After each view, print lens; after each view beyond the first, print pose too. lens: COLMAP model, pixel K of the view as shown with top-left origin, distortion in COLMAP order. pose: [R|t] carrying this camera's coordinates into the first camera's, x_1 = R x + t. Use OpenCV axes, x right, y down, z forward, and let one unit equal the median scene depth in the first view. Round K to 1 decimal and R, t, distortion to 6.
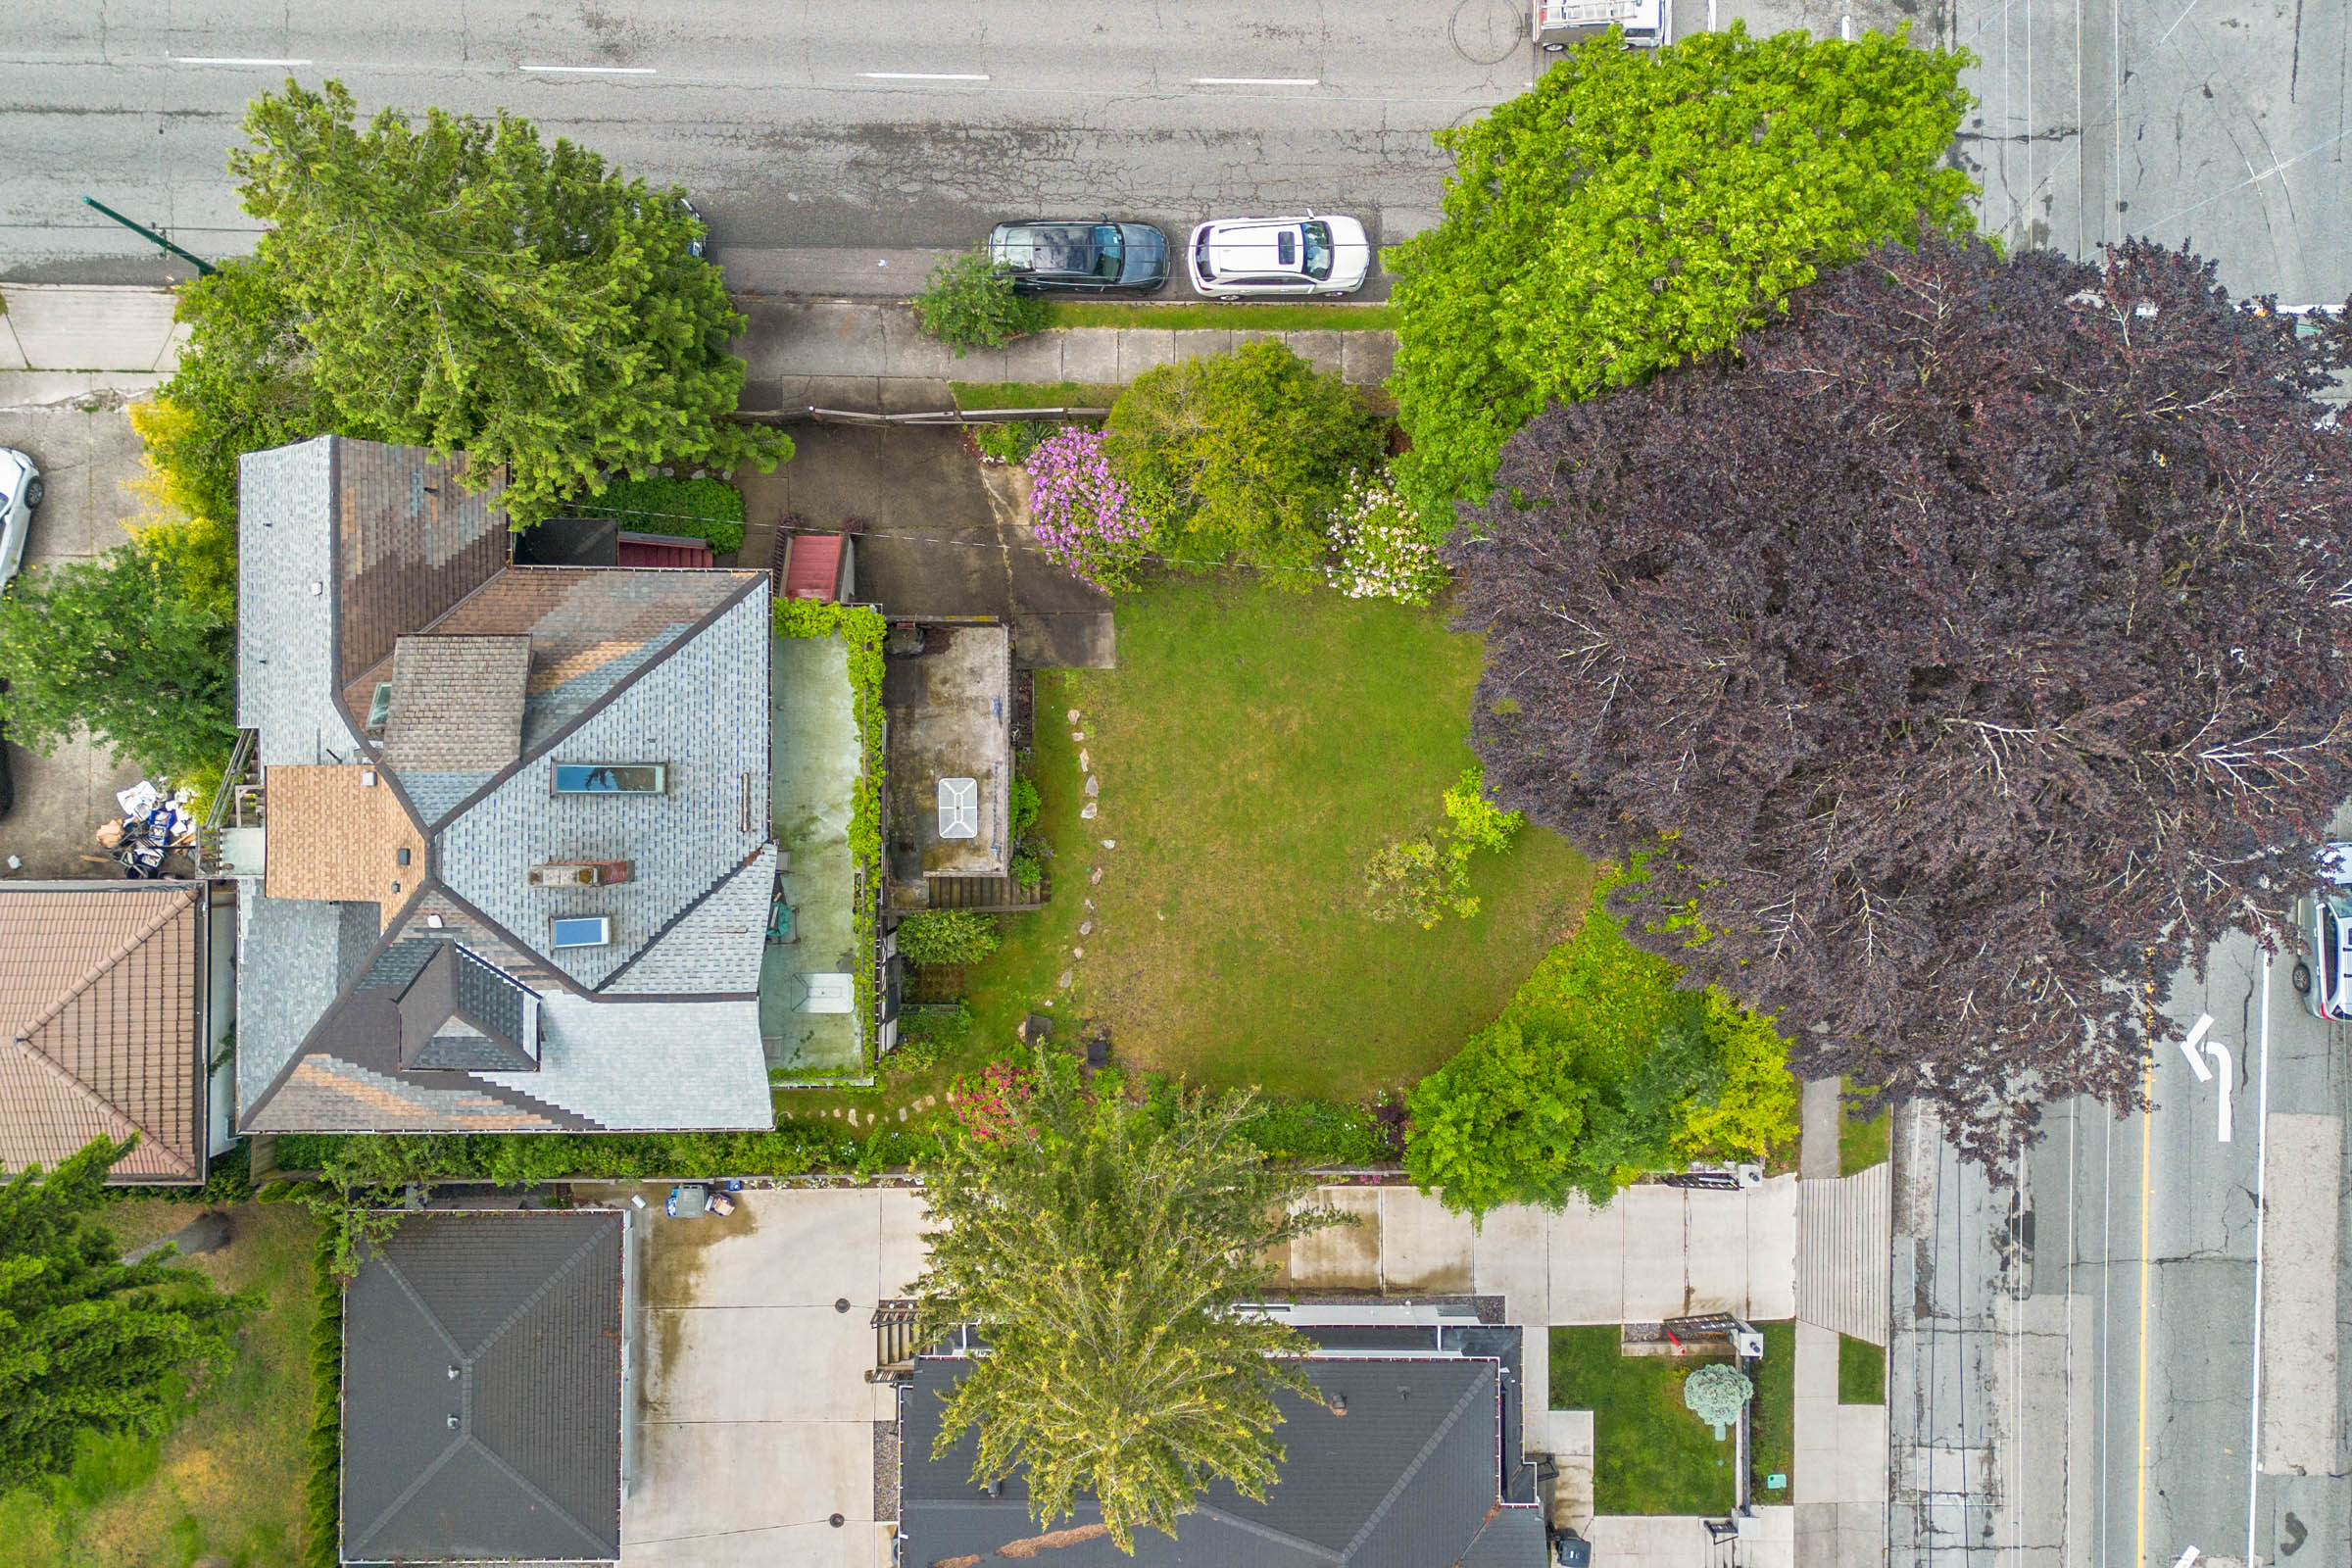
lens RADIAL K [[1976.2, 0, 1143.1], [0, 1976.2, 788.2], [0, 0, 1]] dist [0.042305, -0.013577]
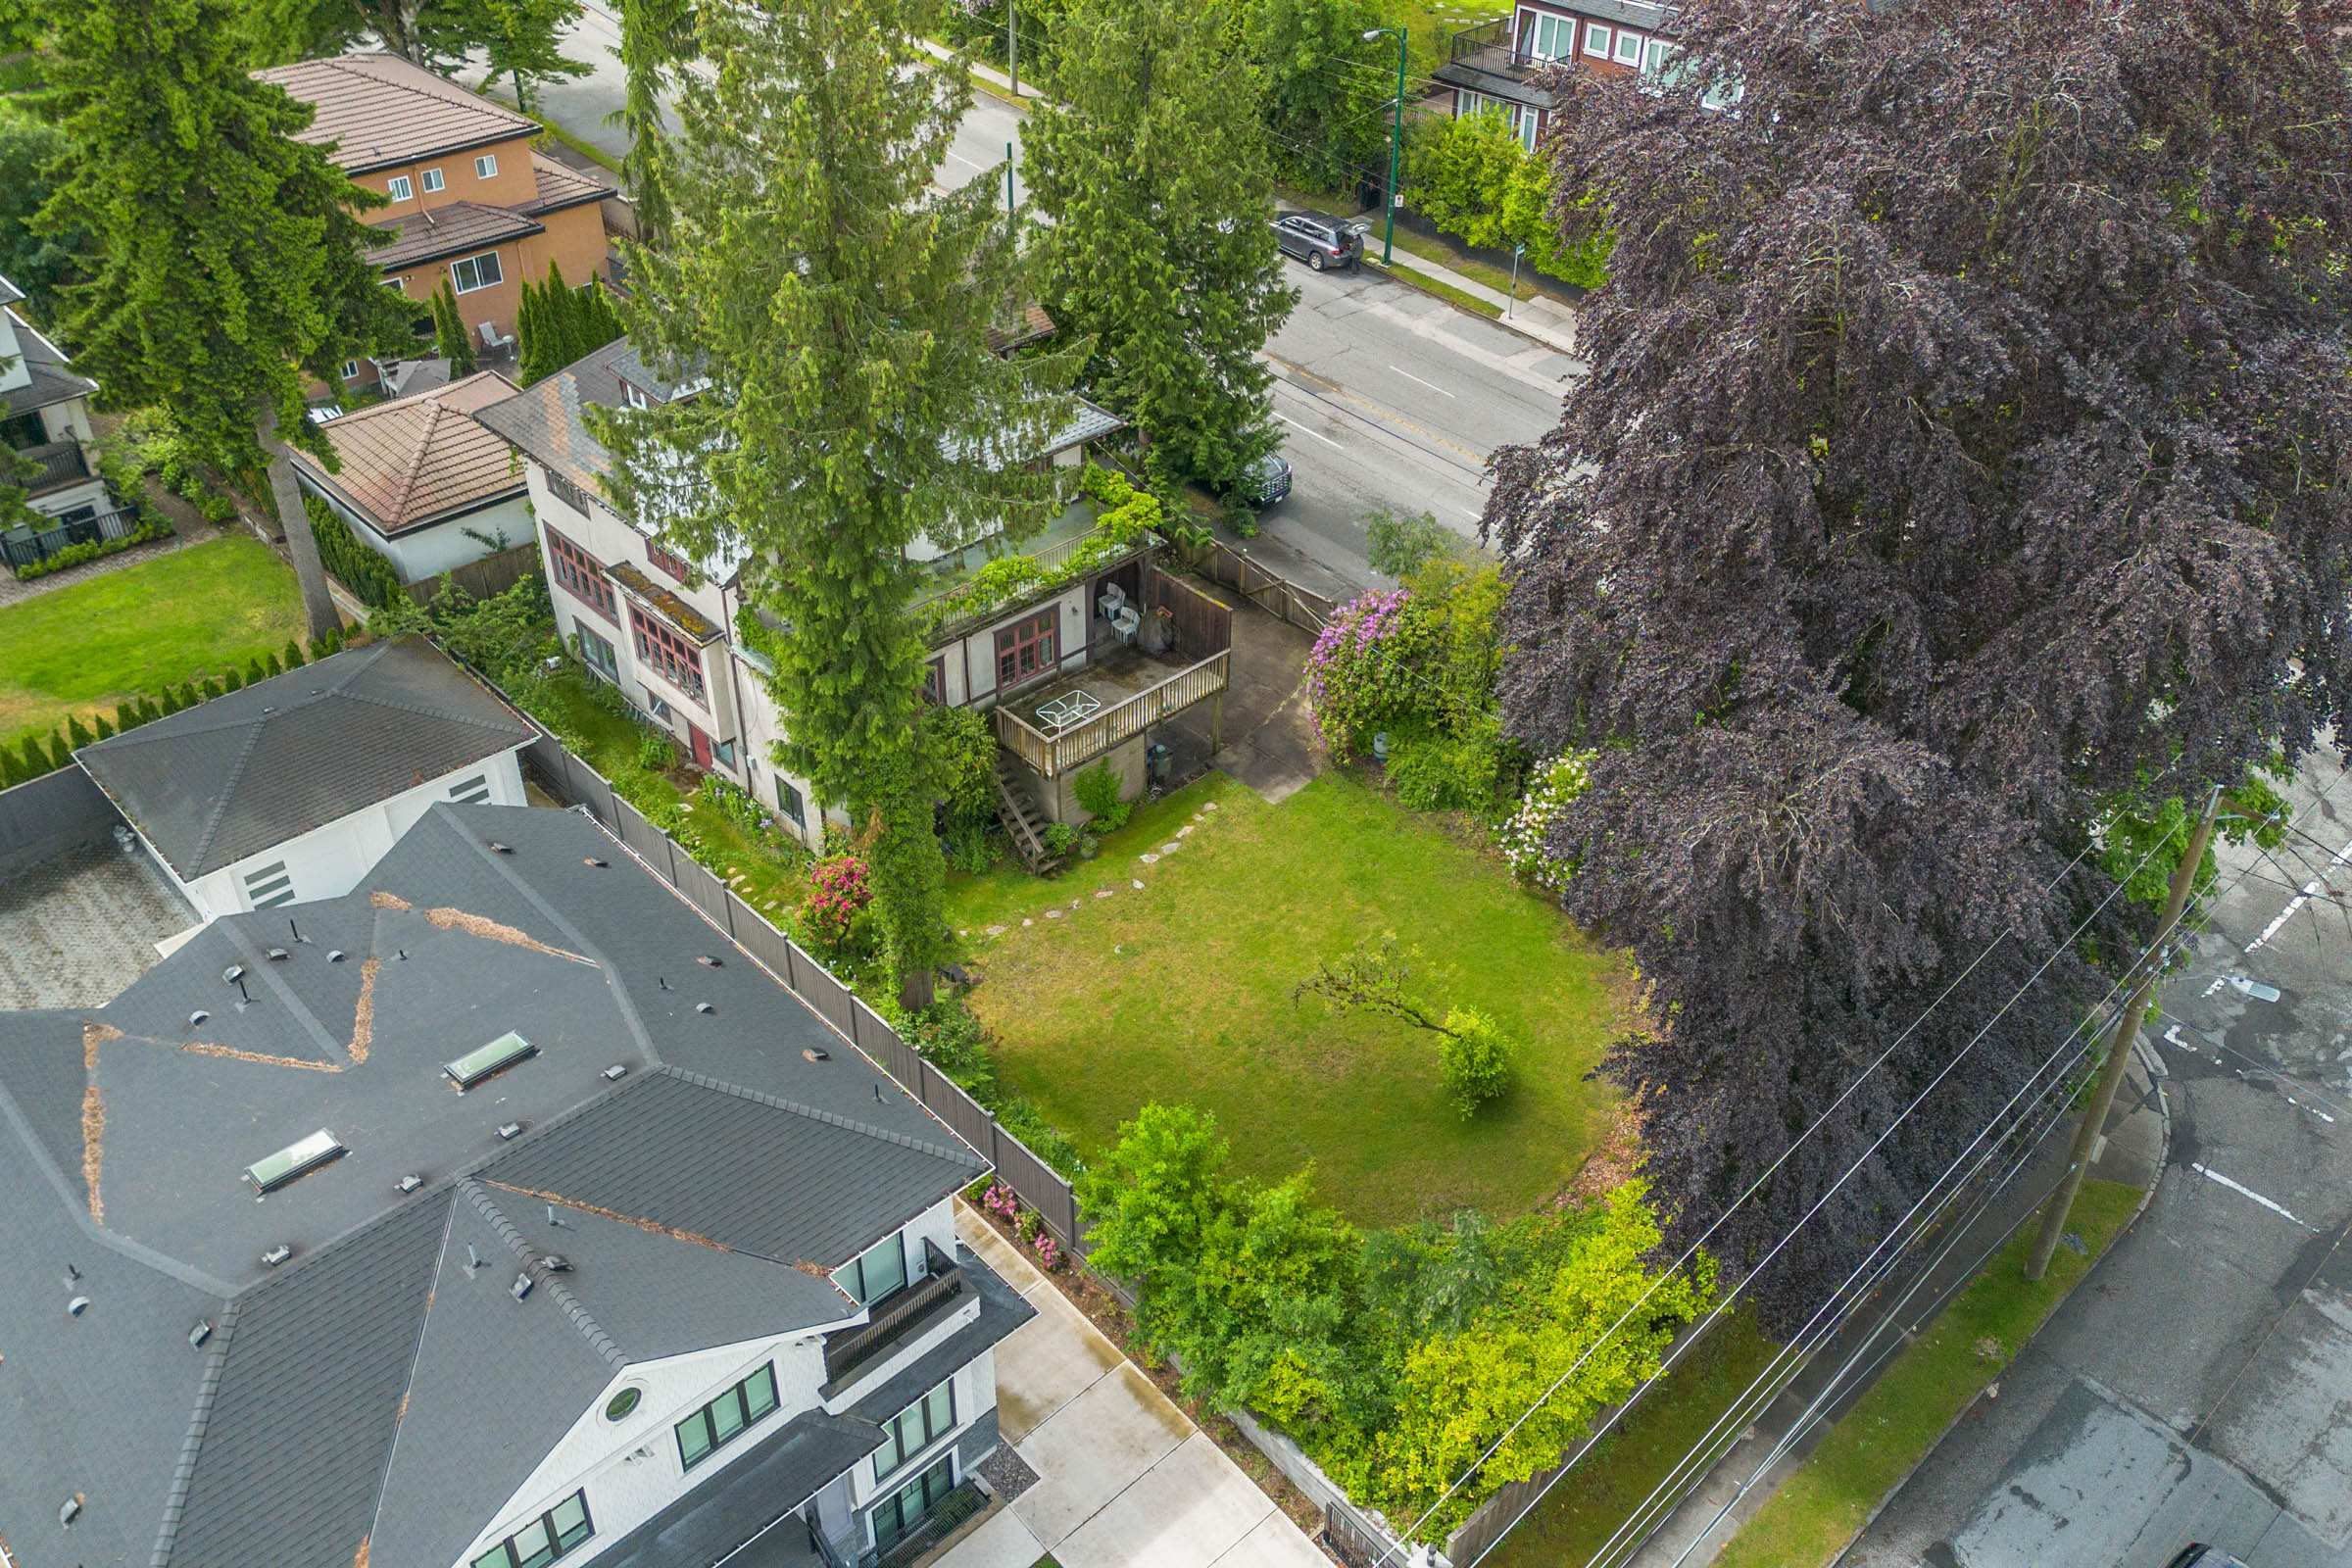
lens RADIAL K [[1950.8, 0, 1146.7], [0, 1950.8, 790.4], [0, 0, 1]] dist [0.107170, -0.144644]
pose [[0.678364, 0.448813, -0.581712, 0.522997], [-0.734724, 0.412514, -0.538529, 0.524349], [-0.001735, 0.792716, 0.609588, 0.419778]]
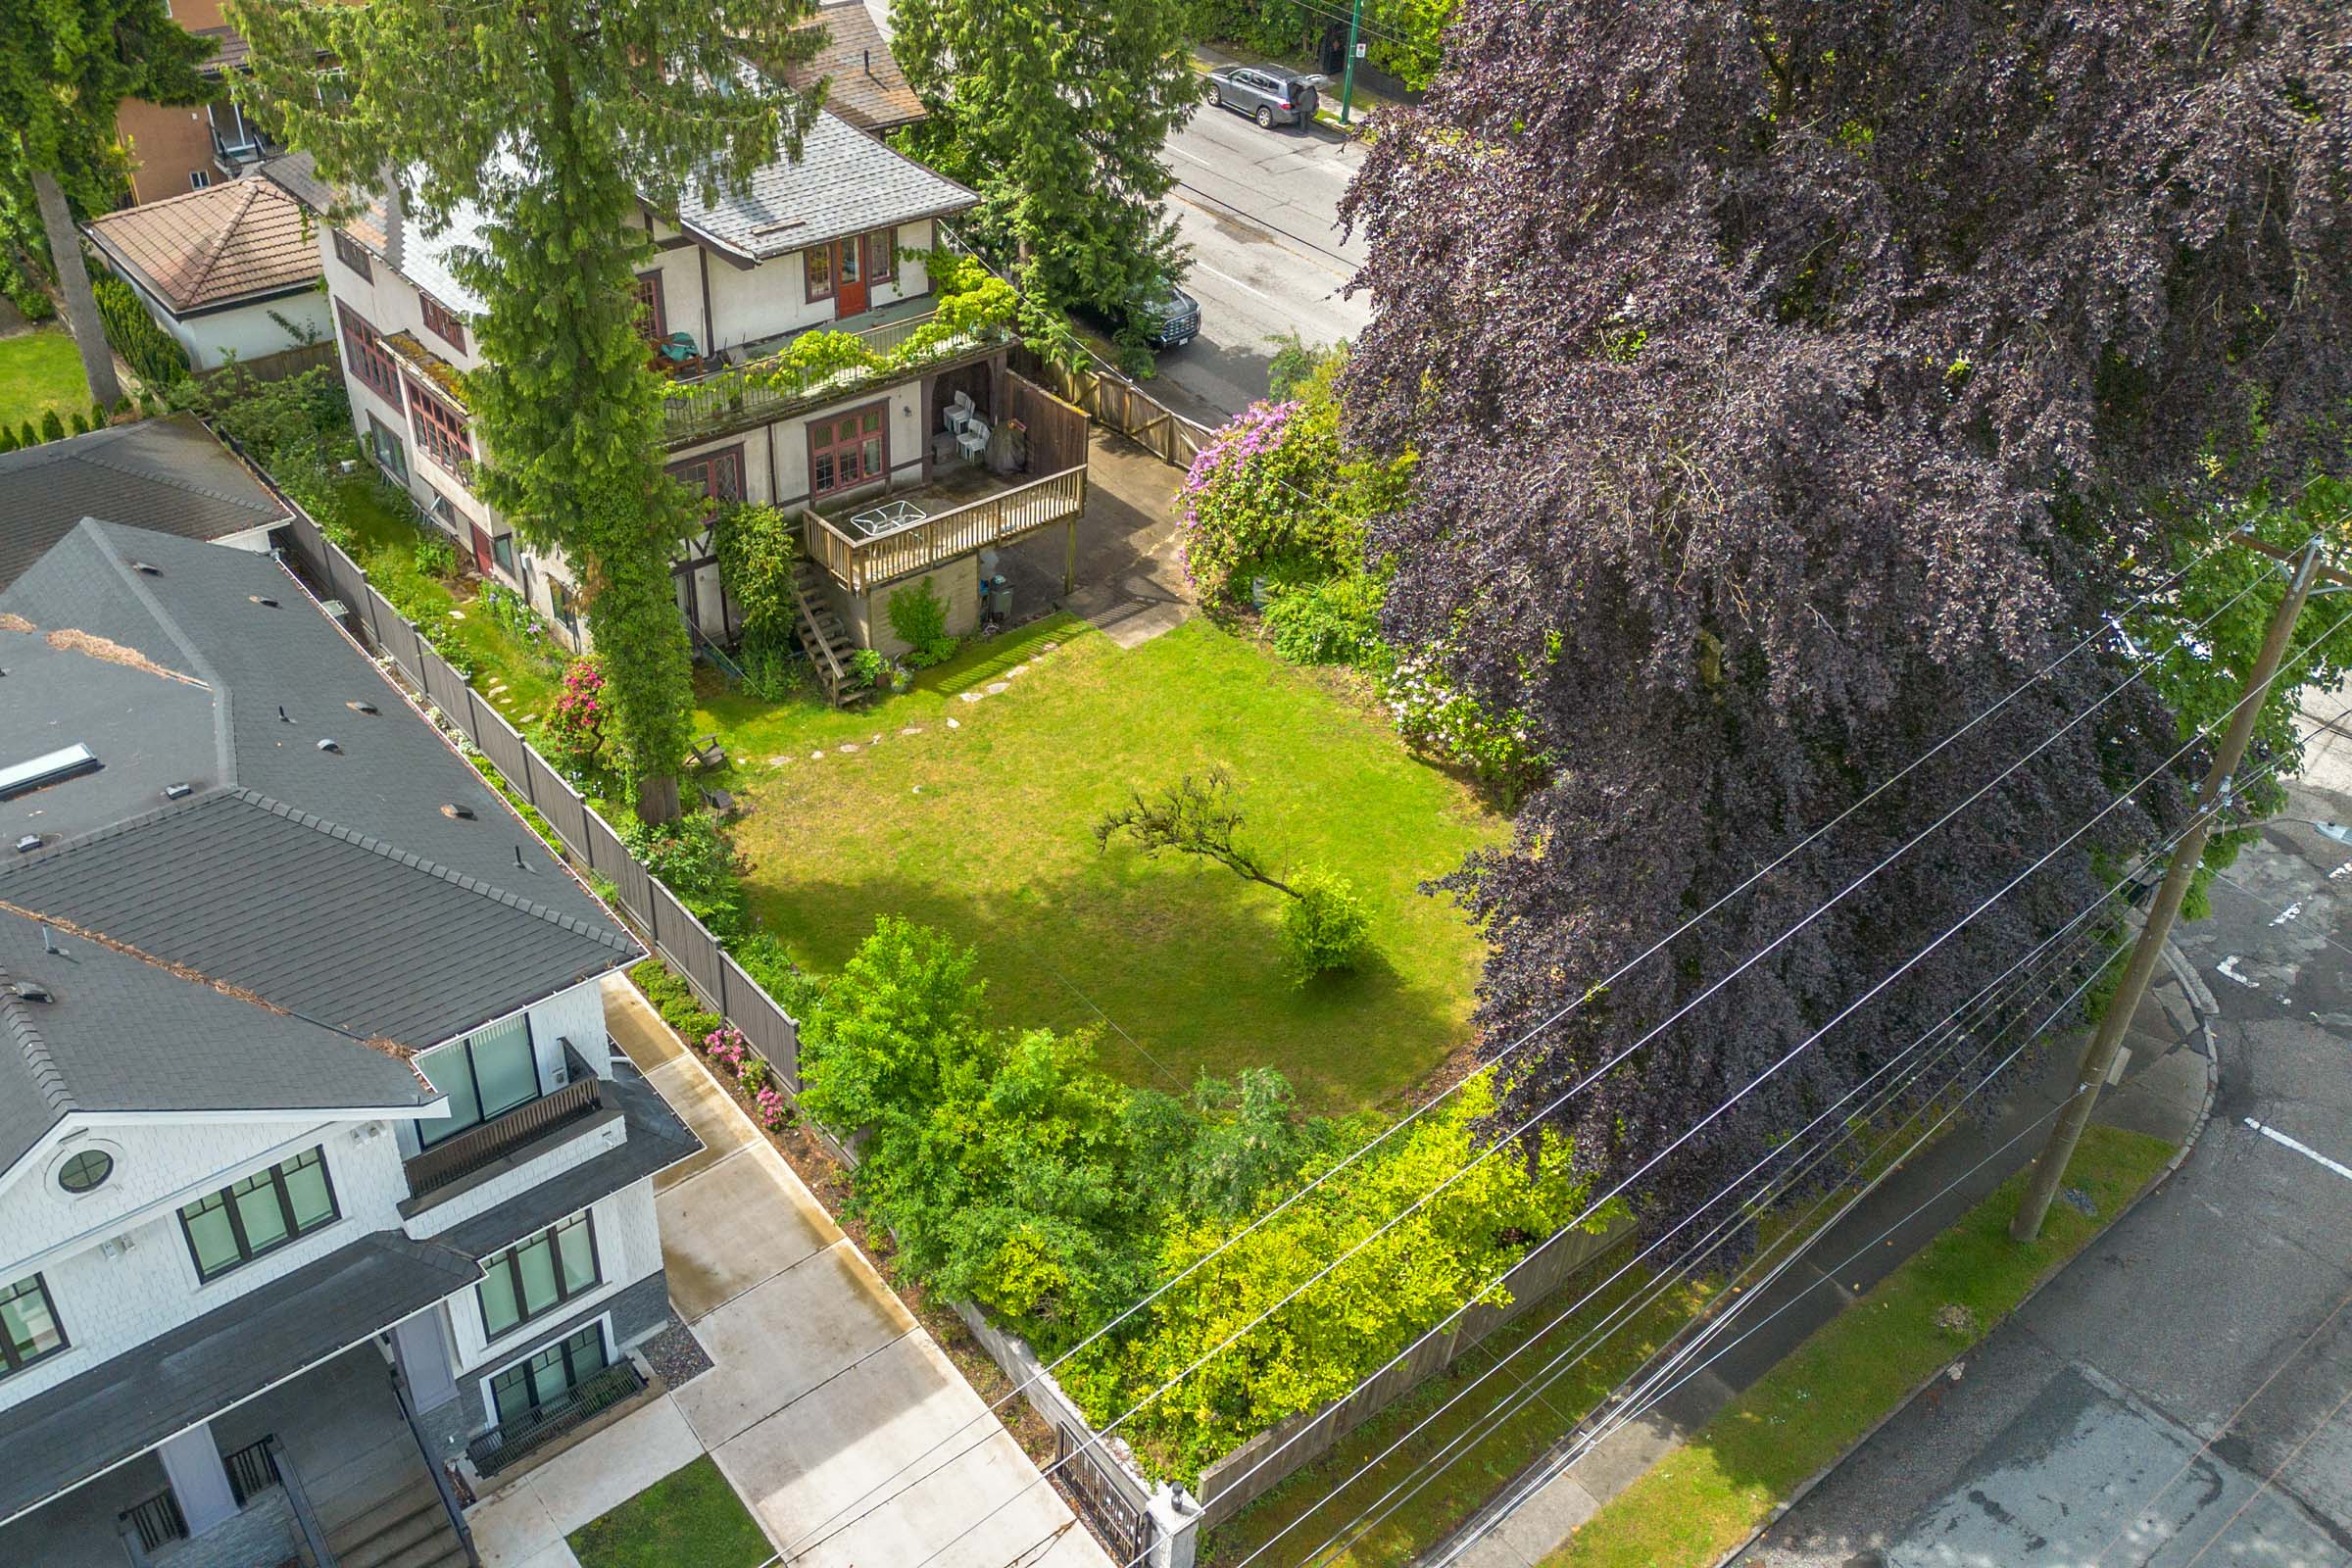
lens RADIAL K [[1948.5, 0, 949.4], [0, 1948.5, 789.2], [0, 0, 1]] dist [0.107110, -0.135767]
pose [[0.589434, 0.479075, -0.650427, 0.527434], [-0.807768, 0.358401, -0.468039, 0.423881], [0.008888, 0.801272, 0.598235, 0.574376]]
